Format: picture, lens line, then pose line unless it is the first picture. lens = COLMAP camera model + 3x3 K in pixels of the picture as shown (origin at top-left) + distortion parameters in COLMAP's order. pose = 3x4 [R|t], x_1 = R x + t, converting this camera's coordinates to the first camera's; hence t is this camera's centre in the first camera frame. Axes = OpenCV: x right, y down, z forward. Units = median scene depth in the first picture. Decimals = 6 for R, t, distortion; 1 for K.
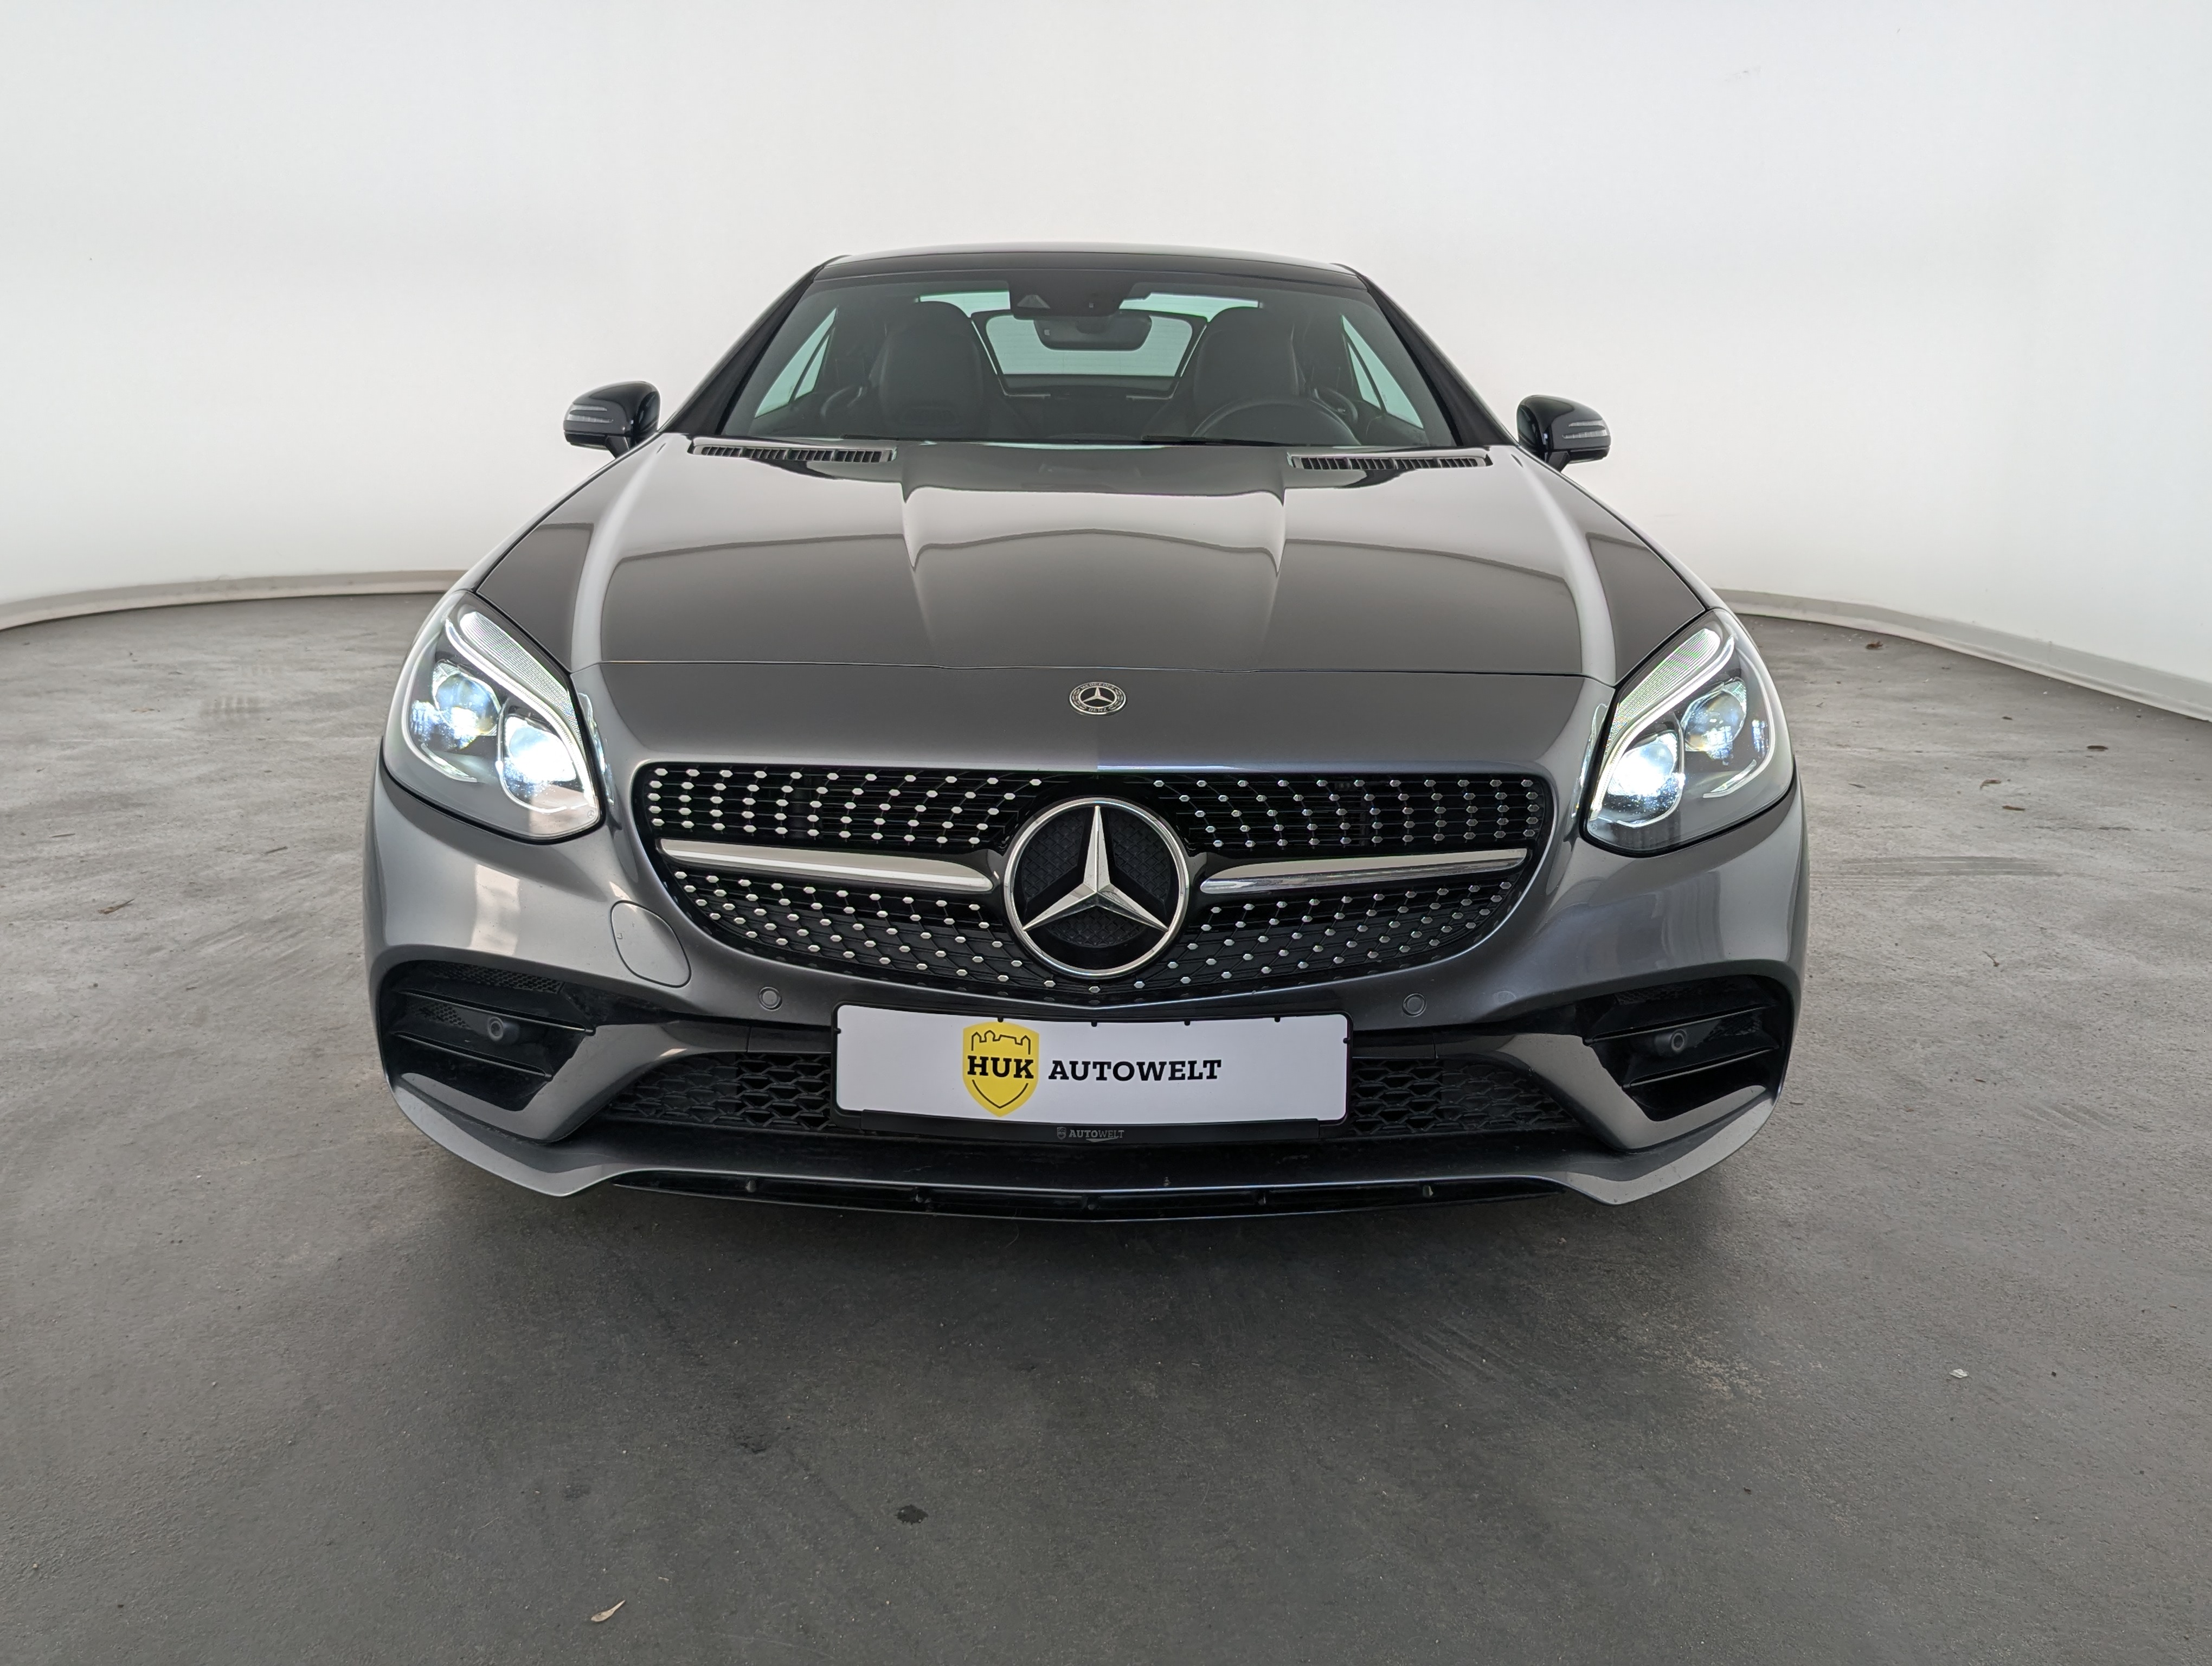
lens RADIAL K [[1903.9, 0, 1089.5], [0, 1903.9, 838.8], [0, 0, 1]] dist [0.046732, -0.019754]
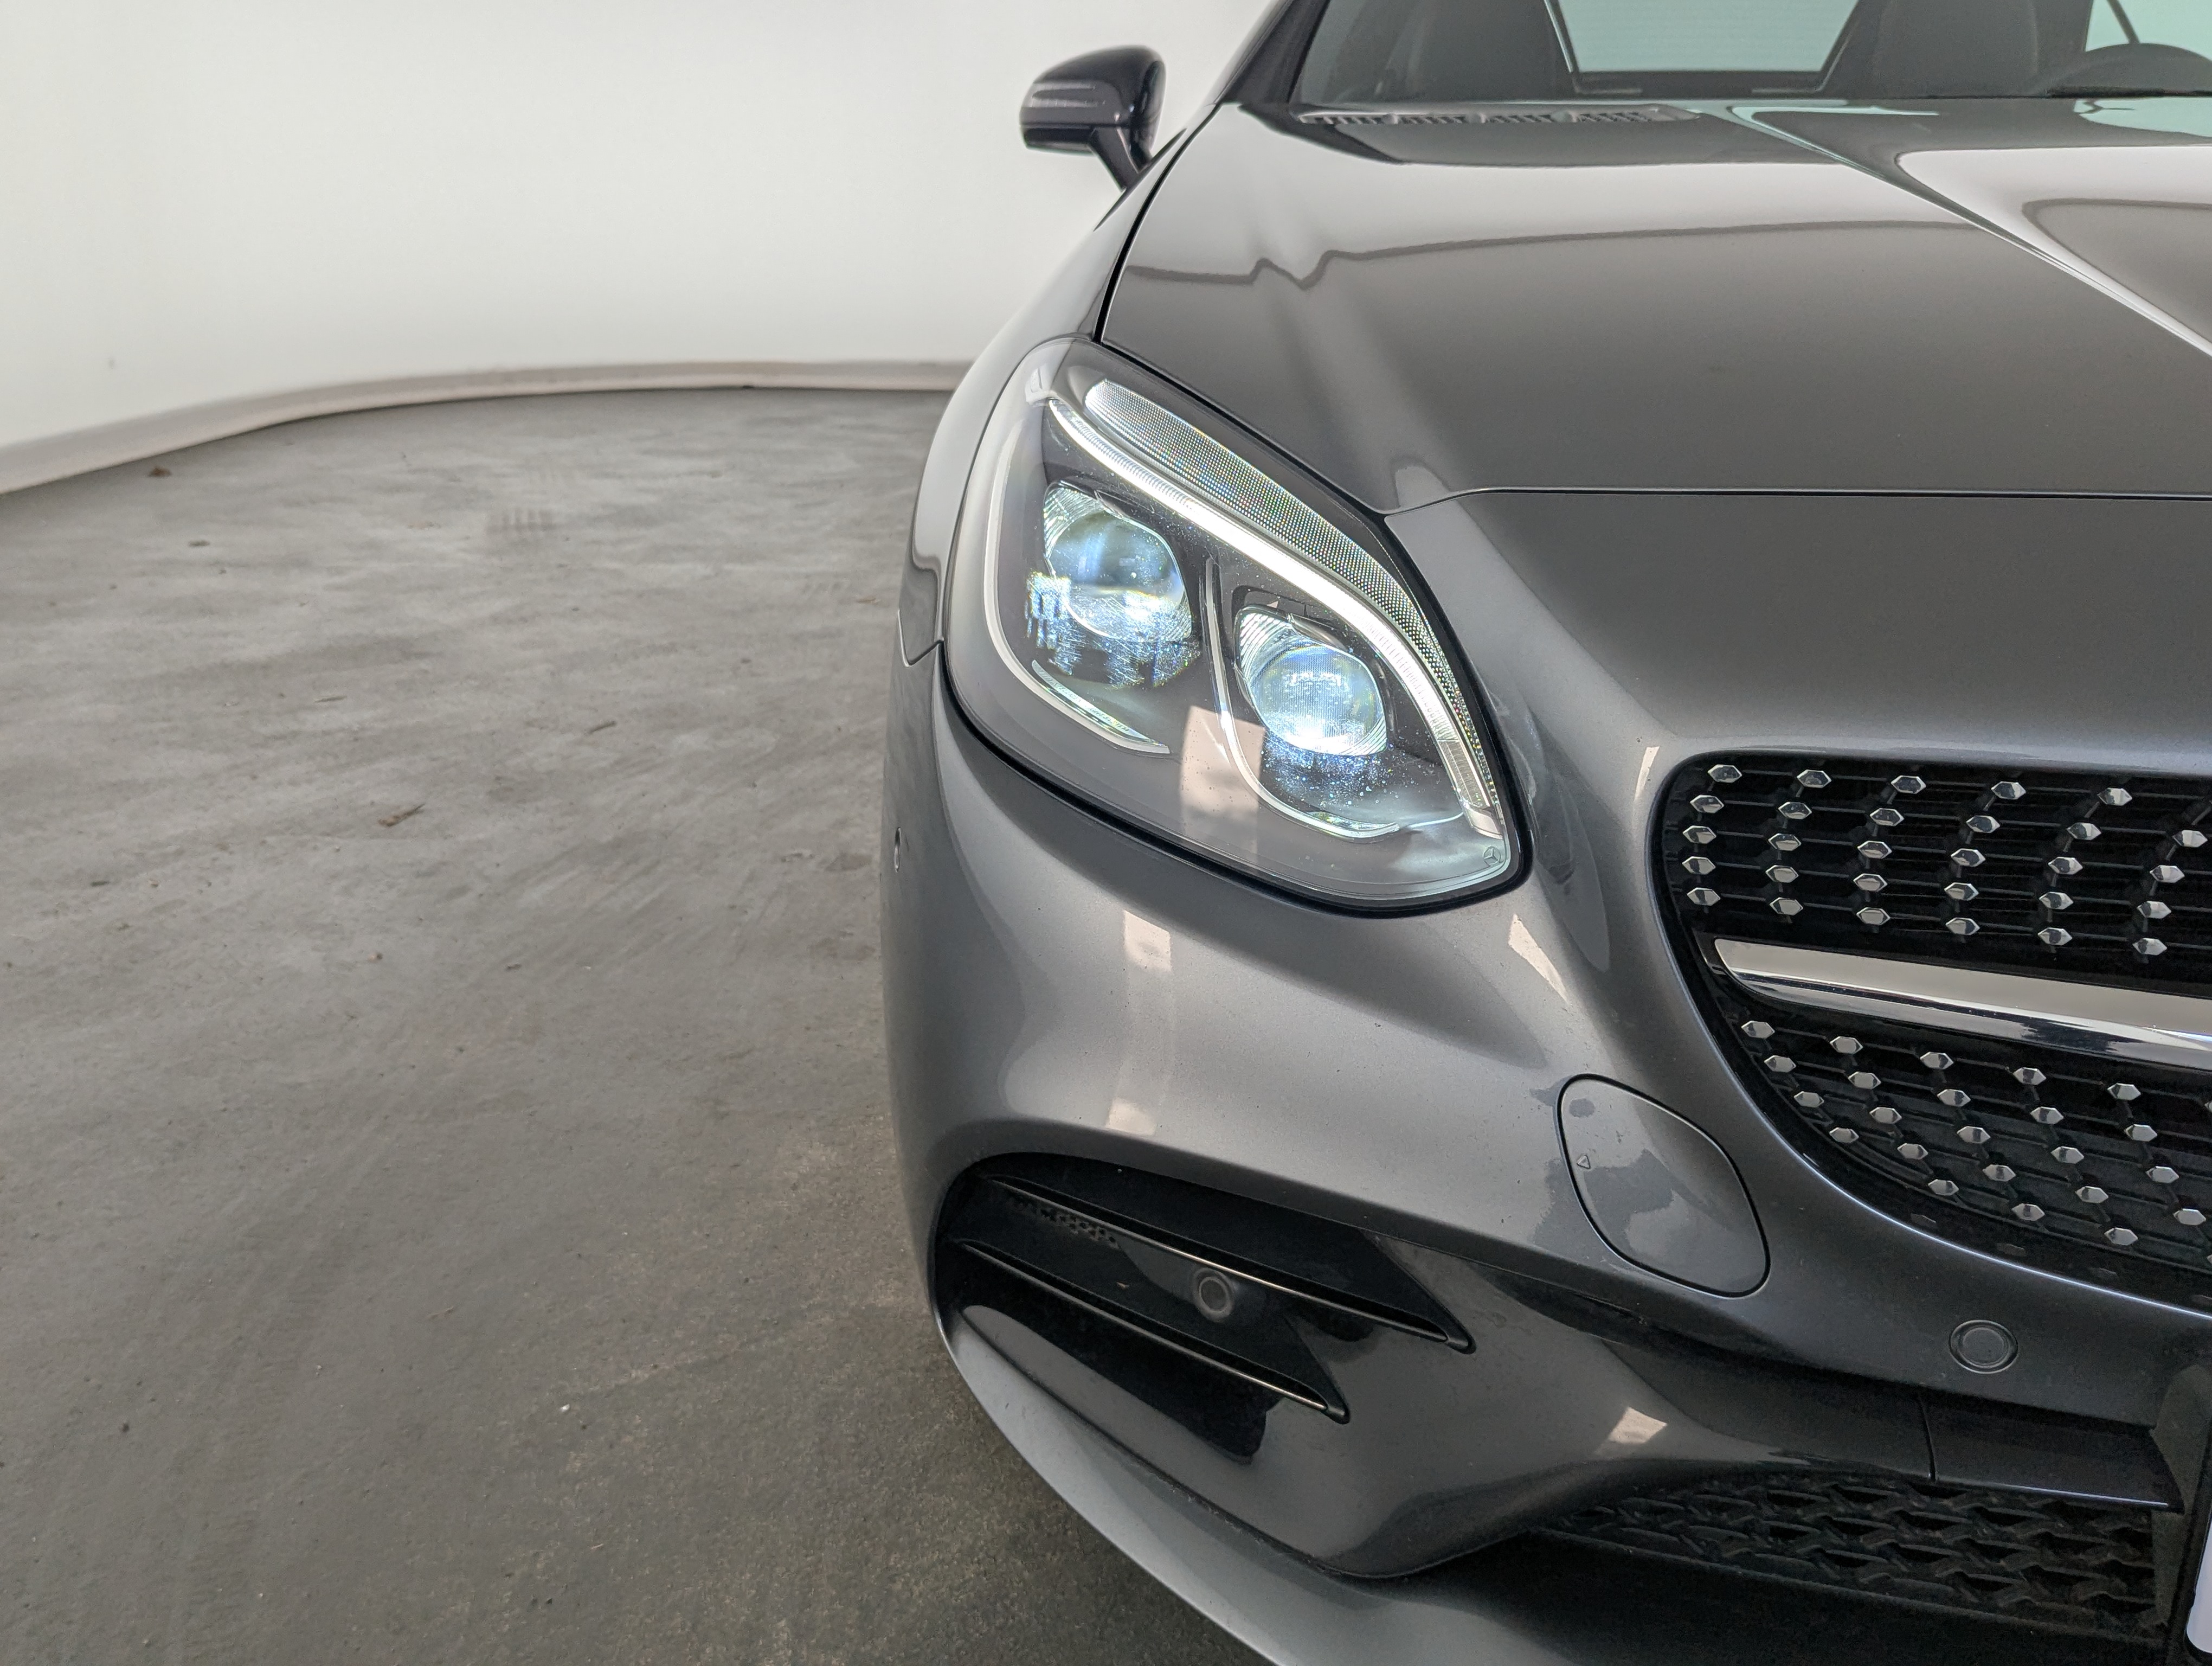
lens RADIAL K [[1903.9, 0, 1114.9], [0, 1903.9, 816.2], [0, 0, 1]] dist [0.046732, -0.019754]
pose [[0.994307, 0.025651, -0.103422, -0.152268], [-0.016456, 0.995913, 0.088804, -0.029279], [0.105277, -0.086597, 0.990665, 0.290881]]
